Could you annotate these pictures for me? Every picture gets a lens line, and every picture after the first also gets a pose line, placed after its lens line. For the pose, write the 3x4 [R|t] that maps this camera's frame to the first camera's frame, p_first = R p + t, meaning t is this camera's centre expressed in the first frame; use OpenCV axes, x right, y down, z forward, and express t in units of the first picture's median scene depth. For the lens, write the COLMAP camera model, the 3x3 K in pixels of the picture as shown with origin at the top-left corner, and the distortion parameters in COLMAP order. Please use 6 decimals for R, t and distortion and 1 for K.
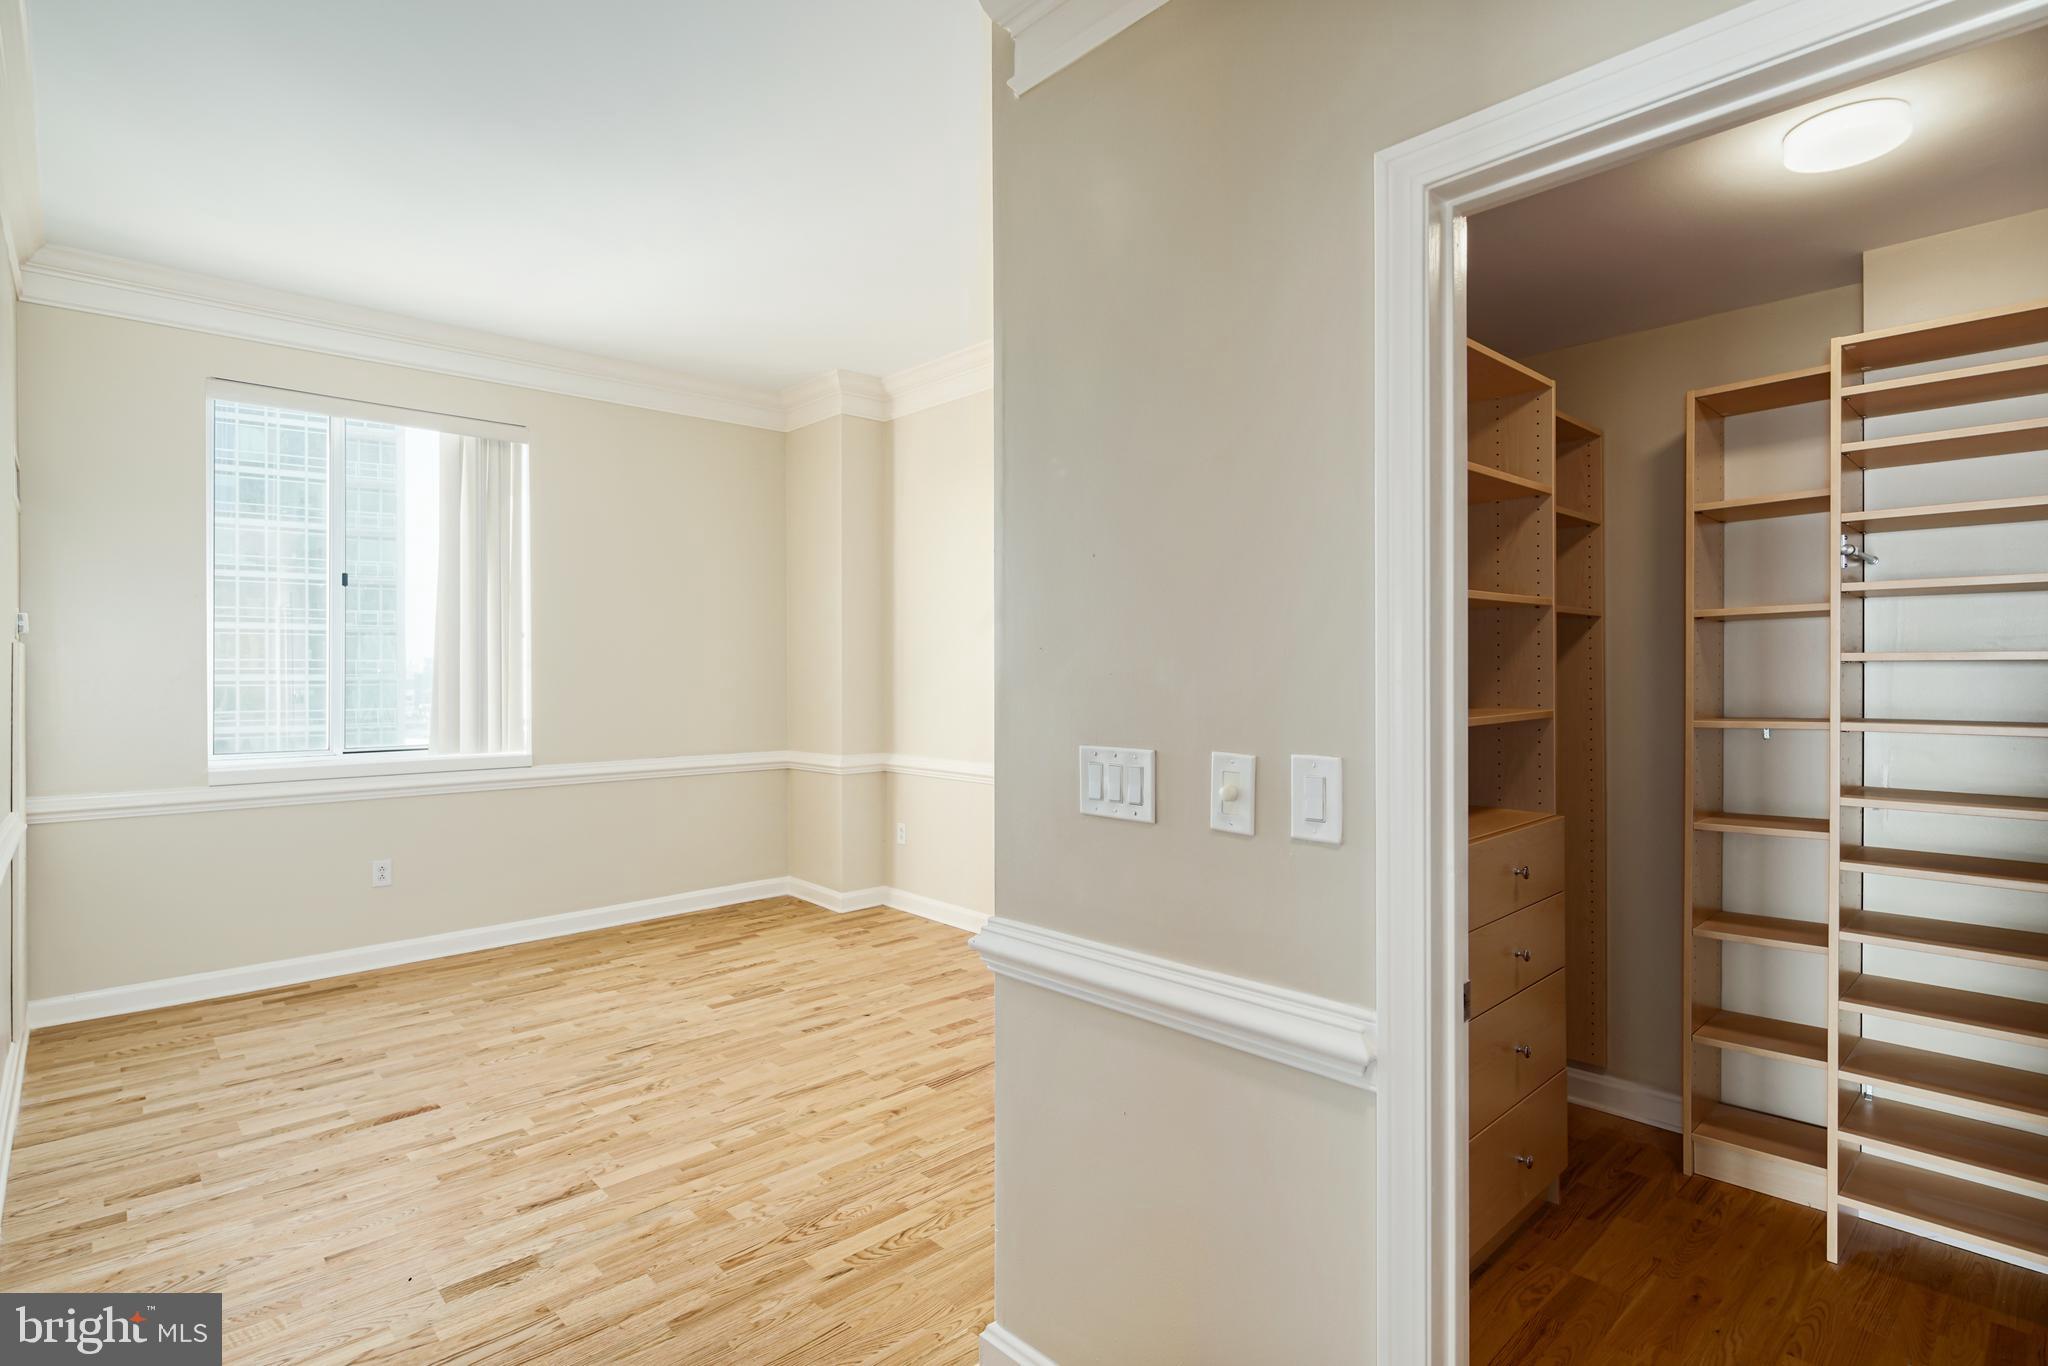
lens RADIAL K [[984.1, 0, 1020.6], [0, 984.1, 658.4], [0, 0, 1]] dist [-0.002620, -0.000648]
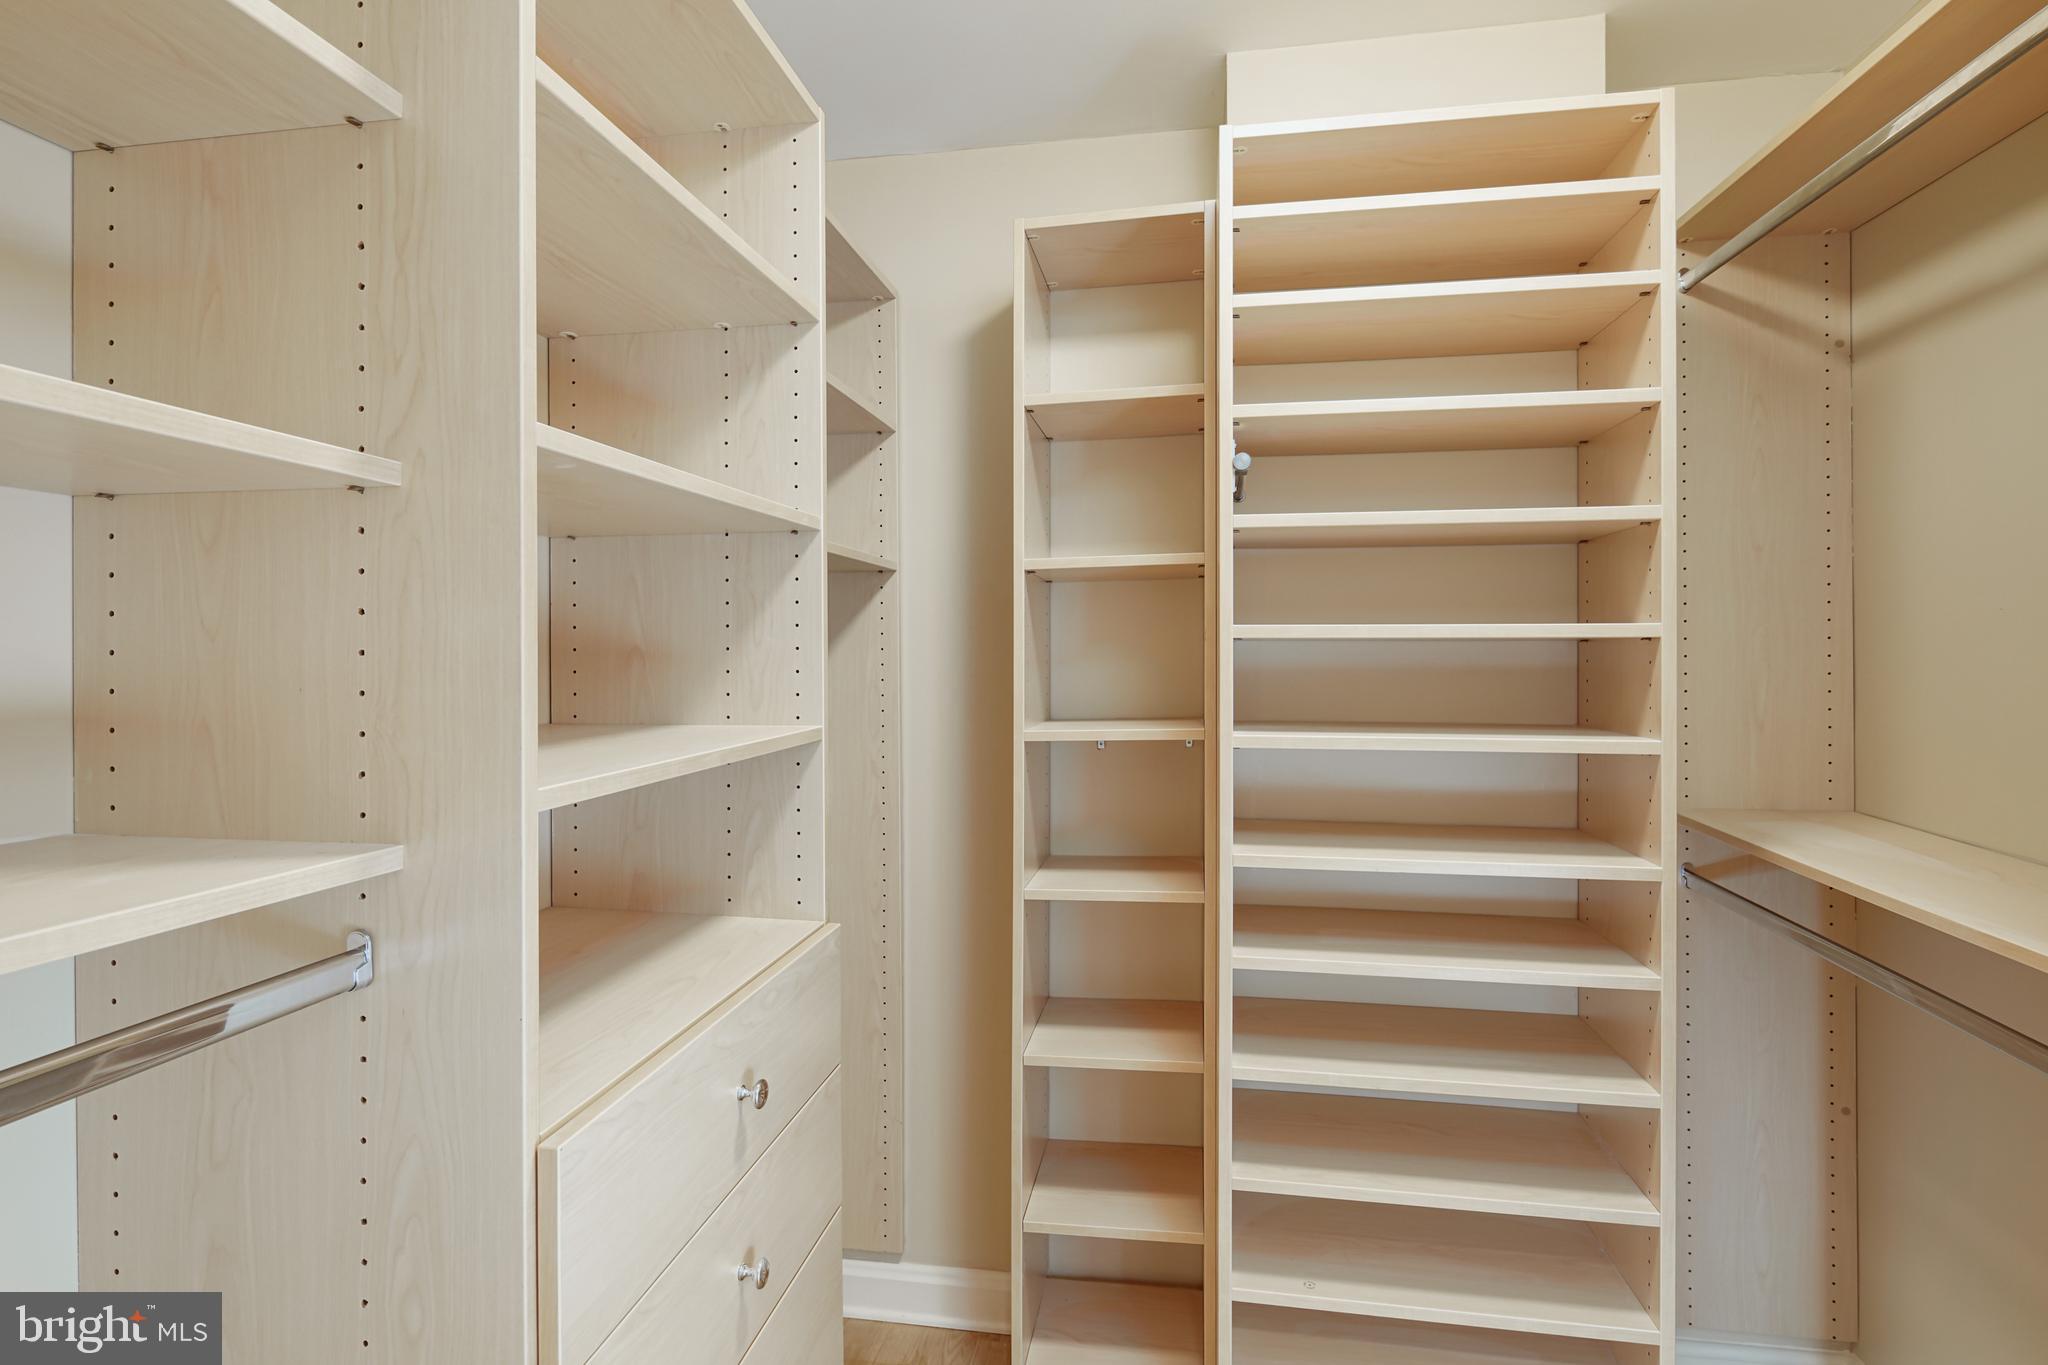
lens RADIAL K [[984.1, 0, 1020.6], [0, 984.1, 657.9], [0, 0, 1]] dist [-0.002620, -0.000648]
pose [[0.770589, -0.000709, 0.637332, 0.262436], [-0.001059, 0.999997, 0.002393, 0.011856], [-0.637331, -0.002518, 0.770586, 0.478734]]
